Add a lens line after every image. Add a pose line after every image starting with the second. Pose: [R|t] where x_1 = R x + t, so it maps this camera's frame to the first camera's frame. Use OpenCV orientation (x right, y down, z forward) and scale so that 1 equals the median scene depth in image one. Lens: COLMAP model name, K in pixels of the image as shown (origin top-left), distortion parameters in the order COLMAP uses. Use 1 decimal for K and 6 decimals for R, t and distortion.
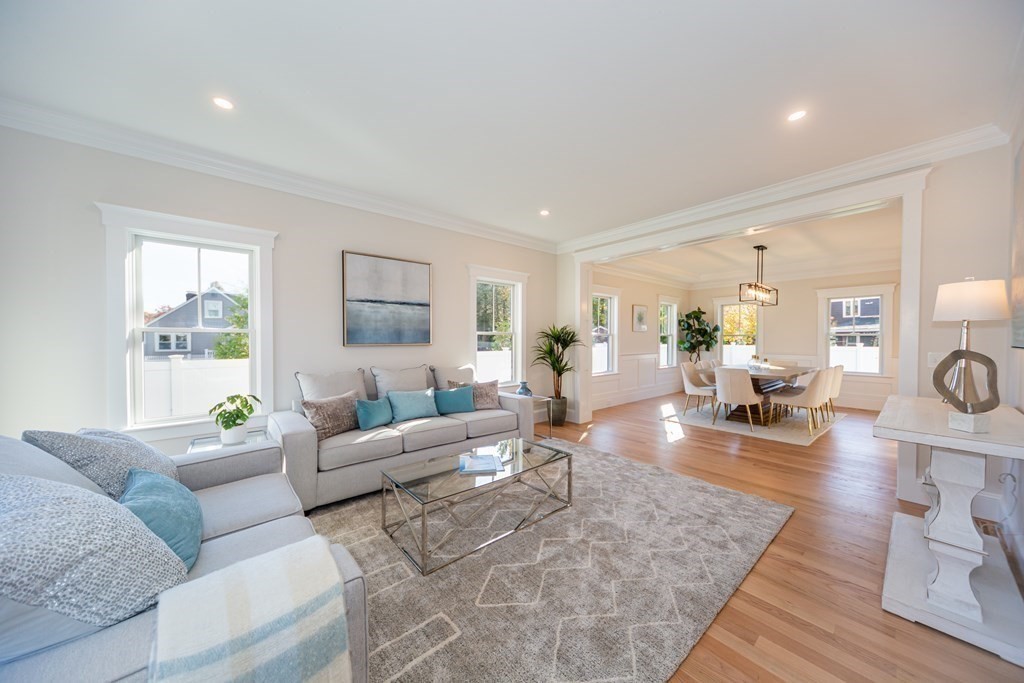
lens RADIAL K [[348.8, 0, 511.6], [0, 348.8, 341.7], [0, 0, 1]] dist [0.010573, 0.000168]
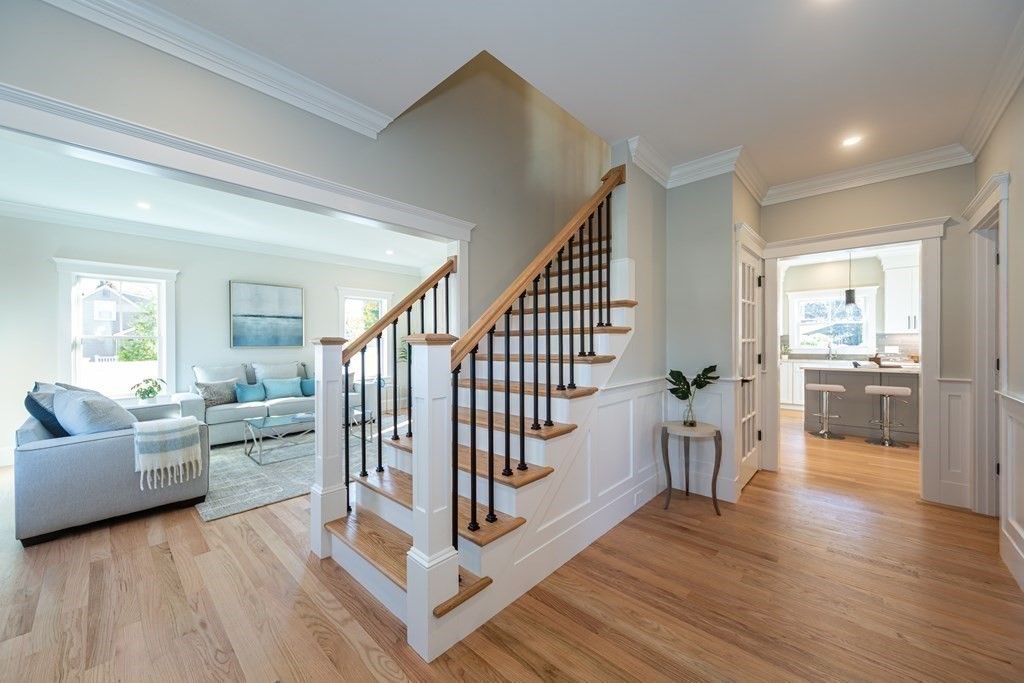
lens RADIAL K [[381.9, 0, 512.4], [0, 381.9, 343.2], [0, 0, 1]] dist [0.009274, 0.000105]
pose [[0.993364, -0.003177, 0.114968, 0.500935], [0.003875, 0.999975, -0.005849, 0.007255], [-0.114947, 0.006255, 0.993352, -0.712175]]
